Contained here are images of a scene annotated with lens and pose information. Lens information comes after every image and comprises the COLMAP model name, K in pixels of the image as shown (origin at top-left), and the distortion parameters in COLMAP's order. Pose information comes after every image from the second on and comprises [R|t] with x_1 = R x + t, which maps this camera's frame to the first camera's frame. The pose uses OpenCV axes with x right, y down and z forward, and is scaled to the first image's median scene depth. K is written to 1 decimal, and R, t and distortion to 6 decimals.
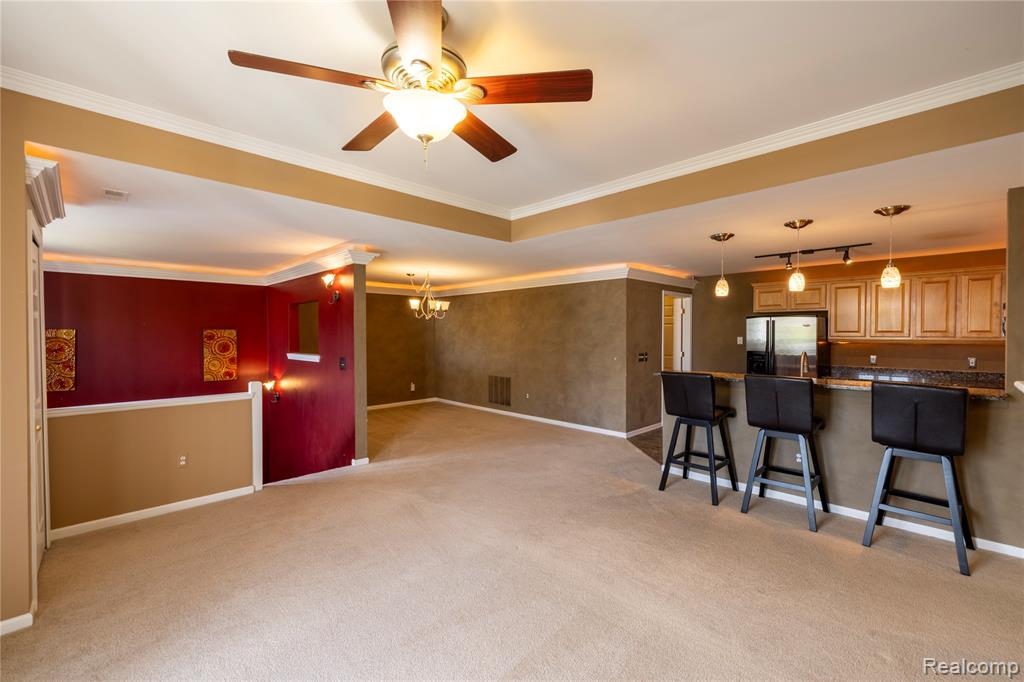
lens RADIAL K [[428.1, 0, 515.8], [0, 428.1, 339.7], [0, 0, 1]] dist [-0.000617, 0.000116]
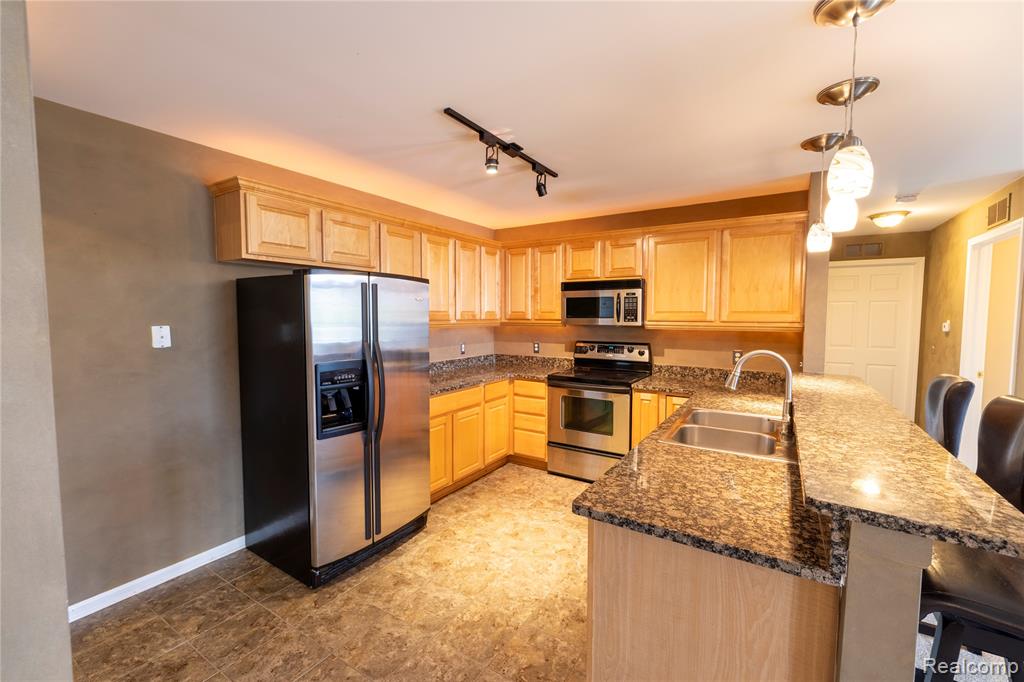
lens RADIAL K [[428.1, 0, 515.9], [0, 428.1, 339.7], [0, 0, 1]] dist [-0.000617, 0.000116]
pose [[-0.216316, -0.058952, 0.974542, 0.188981], [0.014705, 0.997865, 0.063627, -0.018362], [-0.976213, 0.028094, -0.214988, 1.109929]]
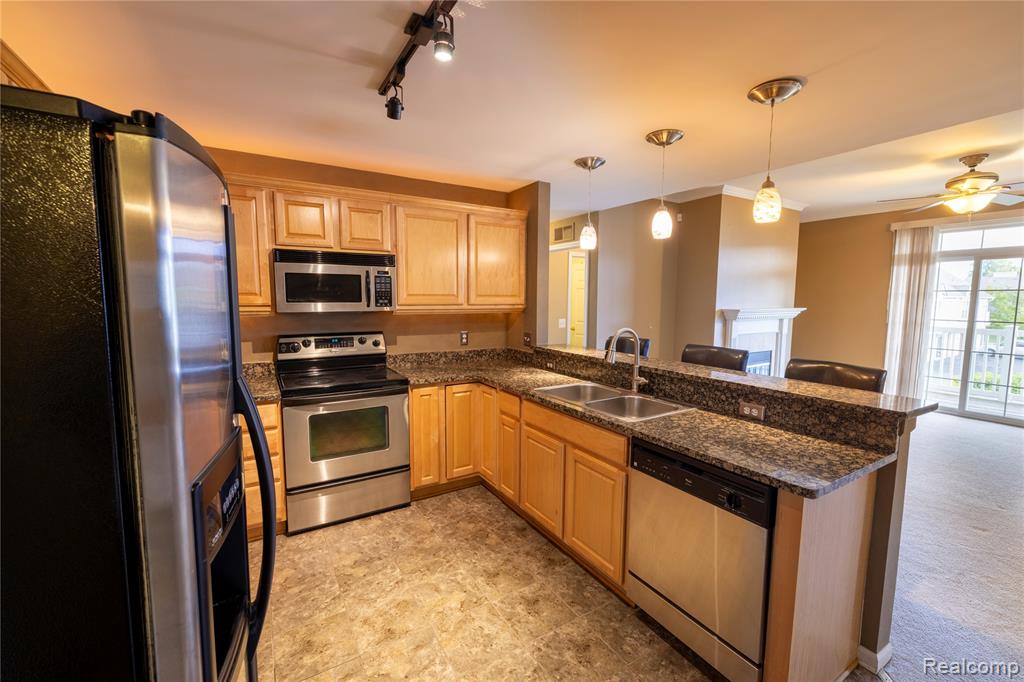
lens RADIAL K [[428.1, 0, 513.7], [0, 428.1, 338.3], [0, 0, 1]] dist [-0.000617, 0.000116]
pose [[-0.971401, -0.027145, 0.235889, 0.547189], [-0.000494, 0.993673, 0.112309, -0.022871], [-0.237445, 0.108981, -0.965268, 1.307231]]
